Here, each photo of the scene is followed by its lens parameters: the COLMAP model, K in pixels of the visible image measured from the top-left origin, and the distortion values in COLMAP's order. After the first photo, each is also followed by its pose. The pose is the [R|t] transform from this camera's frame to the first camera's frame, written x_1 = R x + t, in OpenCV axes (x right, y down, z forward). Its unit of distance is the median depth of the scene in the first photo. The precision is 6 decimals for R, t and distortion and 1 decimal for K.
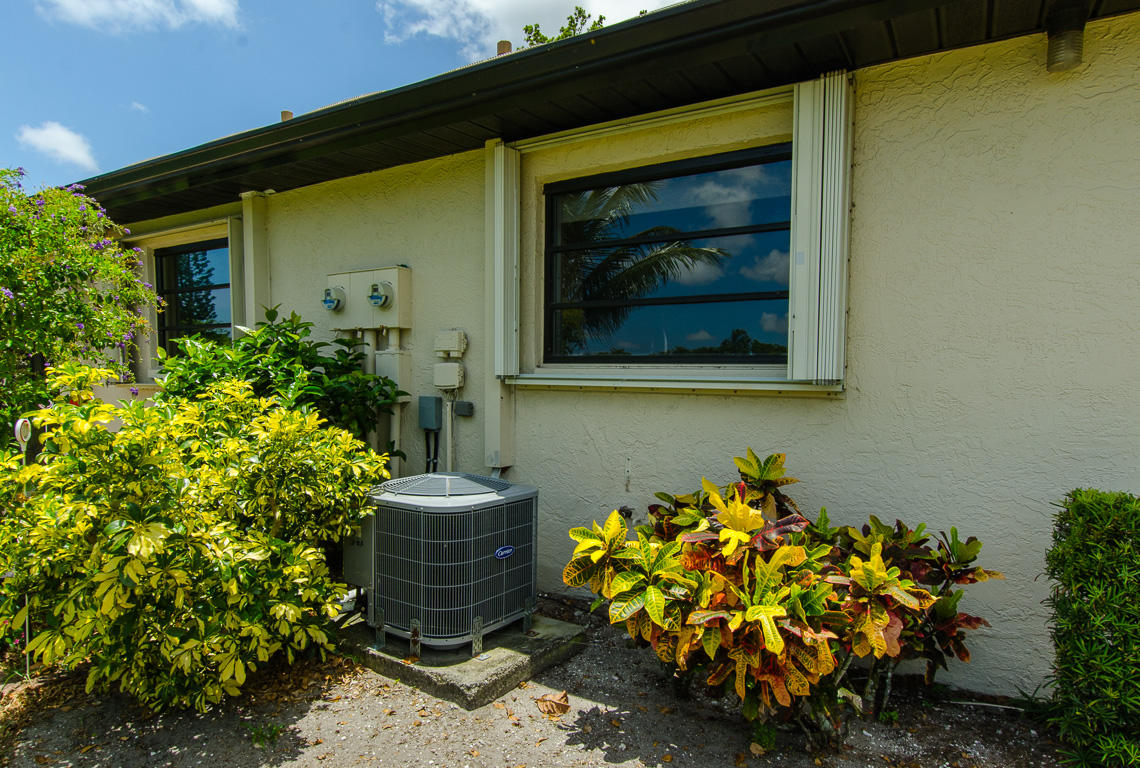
lens RADIAL K [[628.1, 0, 570.0], [0, 628.1, 384.0], [0, 0, 1]] dist [0.000519, 0.000042]
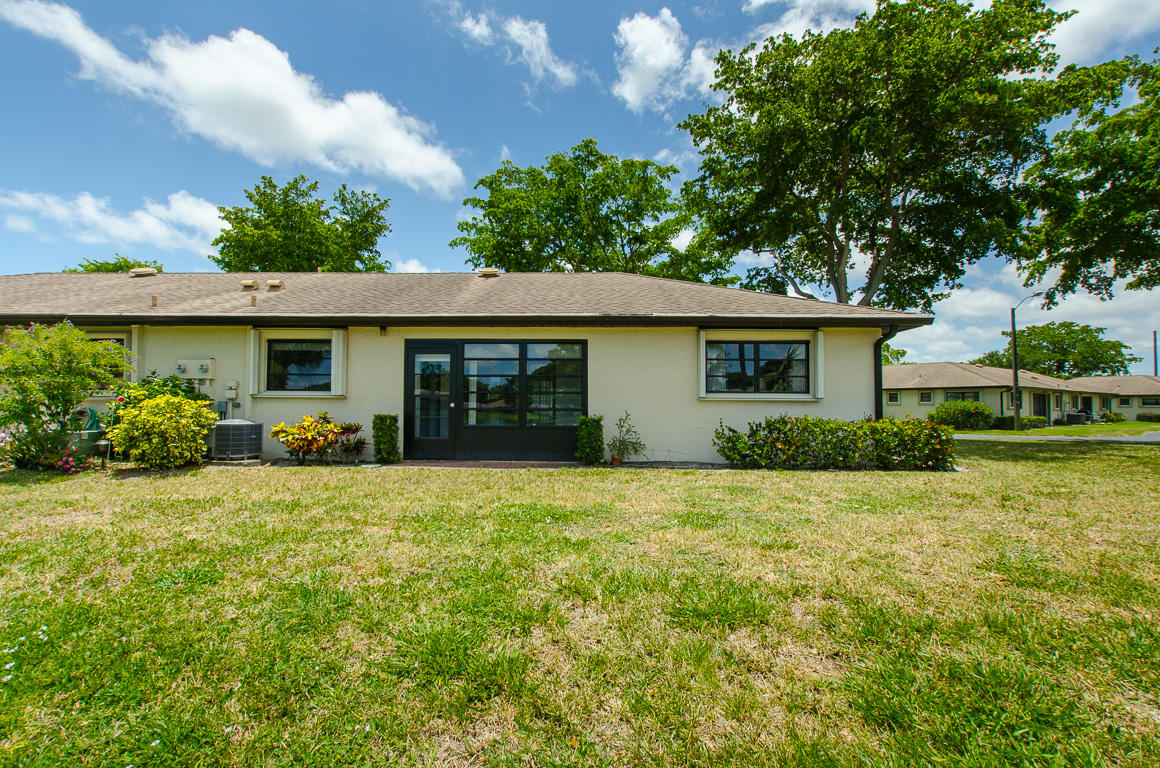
lens RADIAL K [[488.3, 0, 580.0], [0, 488.3, 384.0], [0, 0, 1]] dist [-0.000570, -0.000041]
pose [[0.870406, 0.011302, 0.492205, 0.137383], [0.012651, 0.998893, -0.045309, 0.074538], [-0.492172, 0.045664, 0.869299, -2.183703]]
